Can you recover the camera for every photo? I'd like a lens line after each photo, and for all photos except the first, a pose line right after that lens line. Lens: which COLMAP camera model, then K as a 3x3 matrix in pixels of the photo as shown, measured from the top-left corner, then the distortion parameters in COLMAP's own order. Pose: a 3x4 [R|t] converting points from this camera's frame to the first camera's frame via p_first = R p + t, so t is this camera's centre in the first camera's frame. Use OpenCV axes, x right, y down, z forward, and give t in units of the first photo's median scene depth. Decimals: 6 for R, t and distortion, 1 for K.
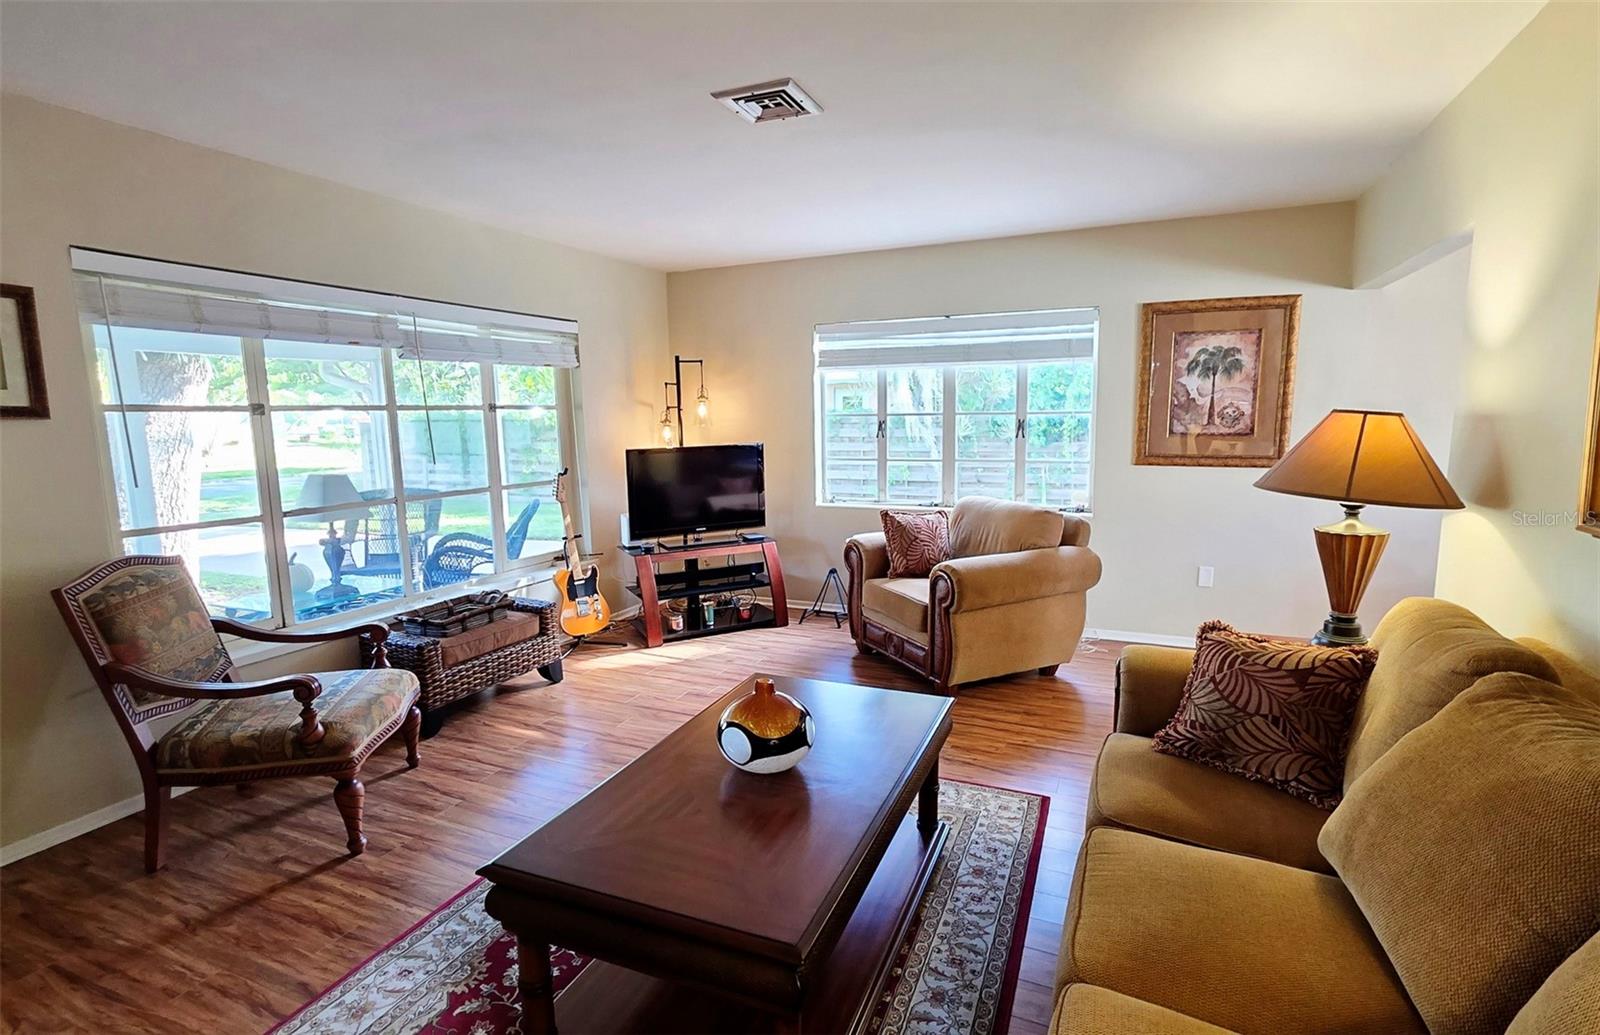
lens RADIAL K [[761.7, 0, 800.0], [0, 761.7, 517.5], [0, 0, 1]] dist [-0.001033, -0.000023]
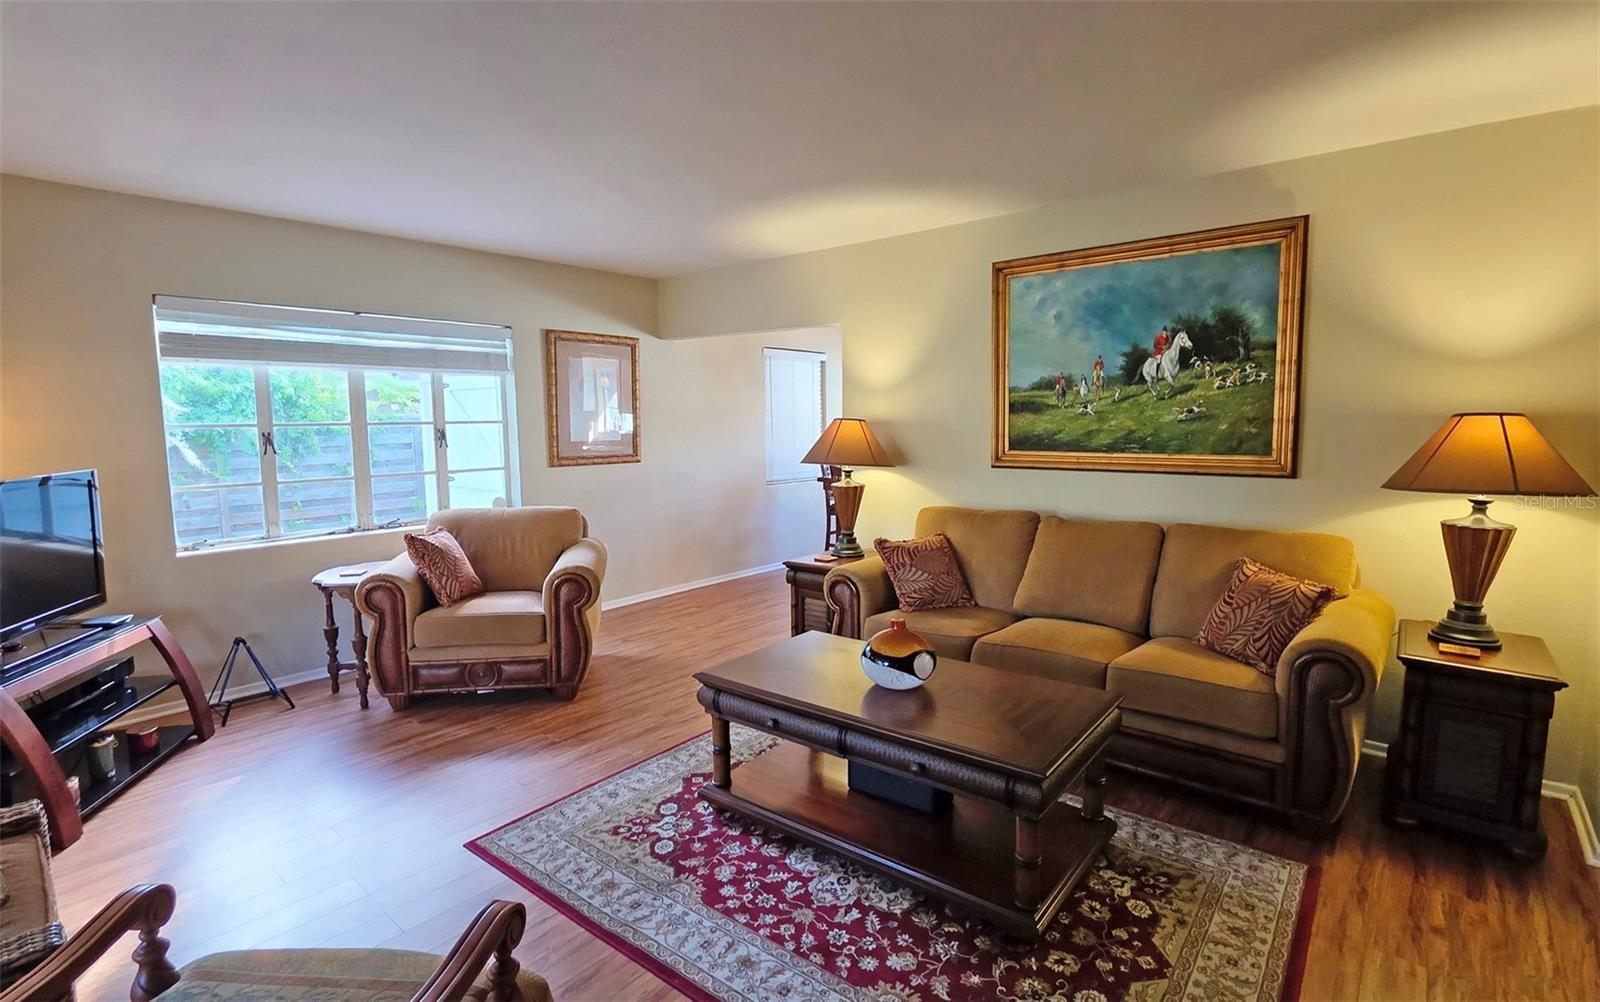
lens RADIAL K [[759.2, 0, 796.2], [0, 759.2, 477.6], [0, 0, 1]] dist [-0.000180, -0.000433]
pose [[0.275111, -0.068326, 0.958982, -0.577094], [0.134060, 0.990453, 0.032110, -0.041107], [-0.952020, 0.119728, 0.281644, 0.331200]]
